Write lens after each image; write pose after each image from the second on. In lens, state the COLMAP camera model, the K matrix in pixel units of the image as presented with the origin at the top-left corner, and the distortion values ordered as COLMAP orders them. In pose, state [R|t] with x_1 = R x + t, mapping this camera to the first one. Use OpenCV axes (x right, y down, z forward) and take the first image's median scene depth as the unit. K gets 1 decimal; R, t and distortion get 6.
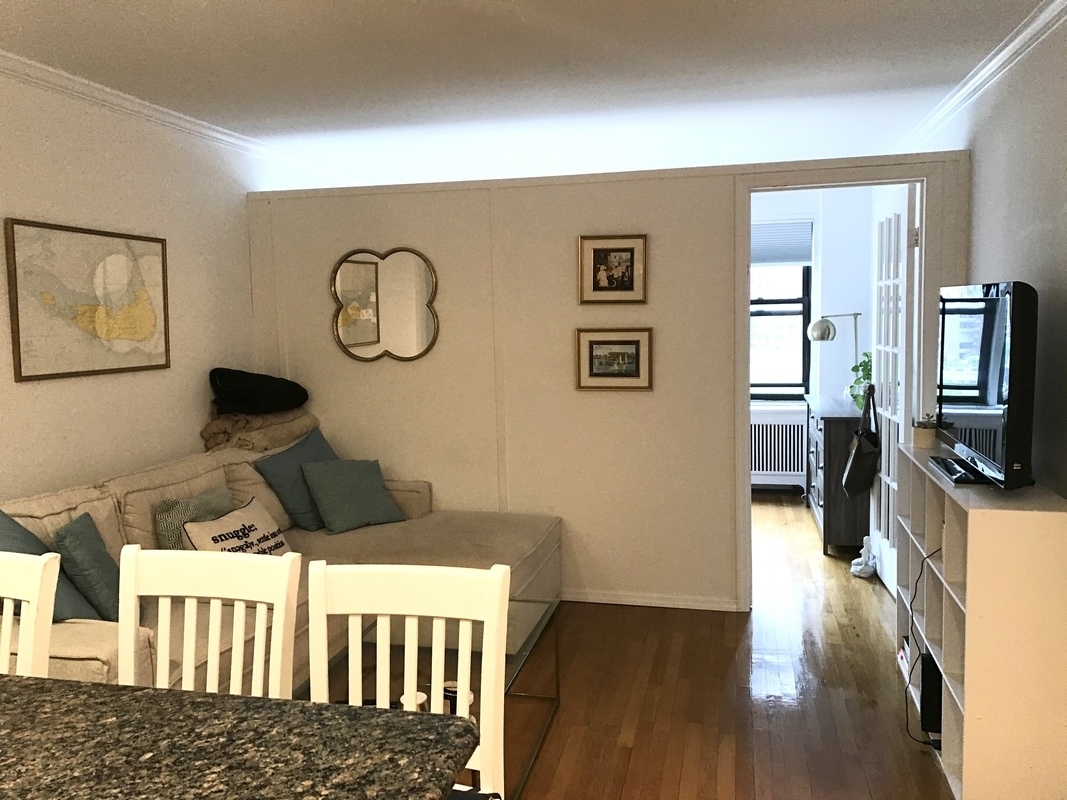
lens RADIAL K [[863.5, 0, 533.5], [0, 863.5, 400.0], [0, 0, 1]] dist [0.081248, -0.113787]
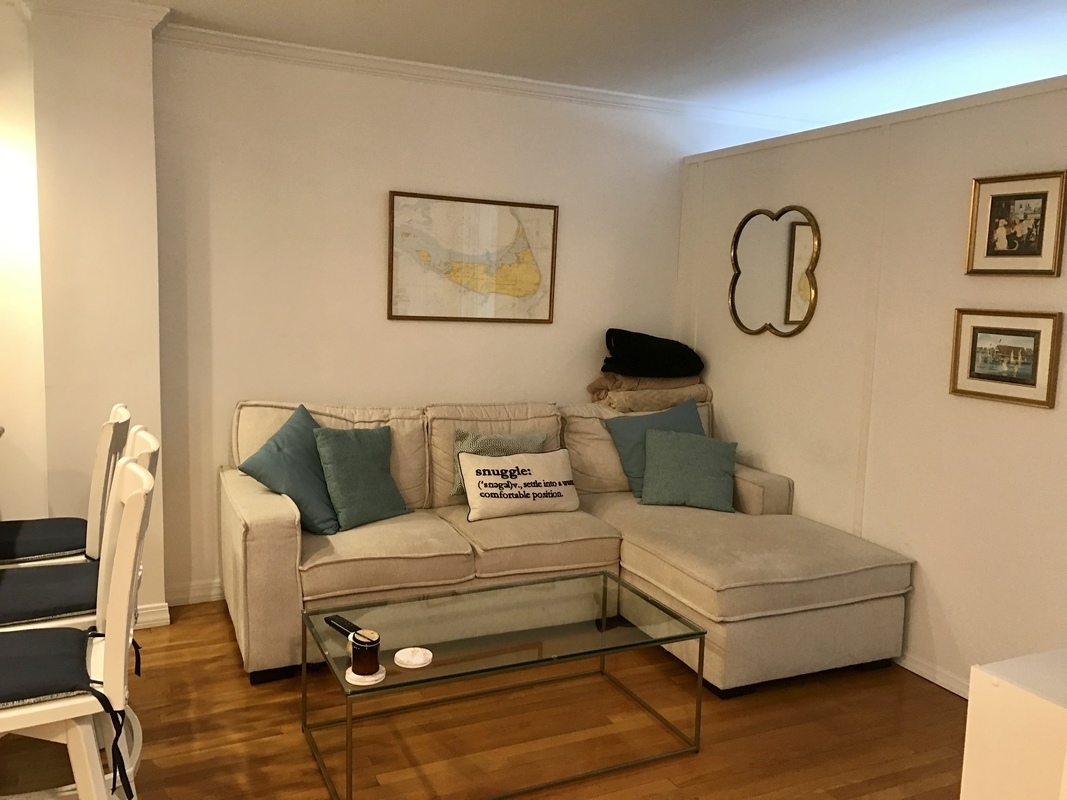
lens RADIAL K [[863.5, 0, 533.5], [0, 863.5, 400.0], [0, 0, 1]] dist [0.081248, -0.113787]
pose [[0.617876, 0.138236, -0.774029, 0.410822], [-0.121334, 0.989395, 0.079843, -0.022864], [0.776858, 0.044583, 0.628096, 0.274287]]
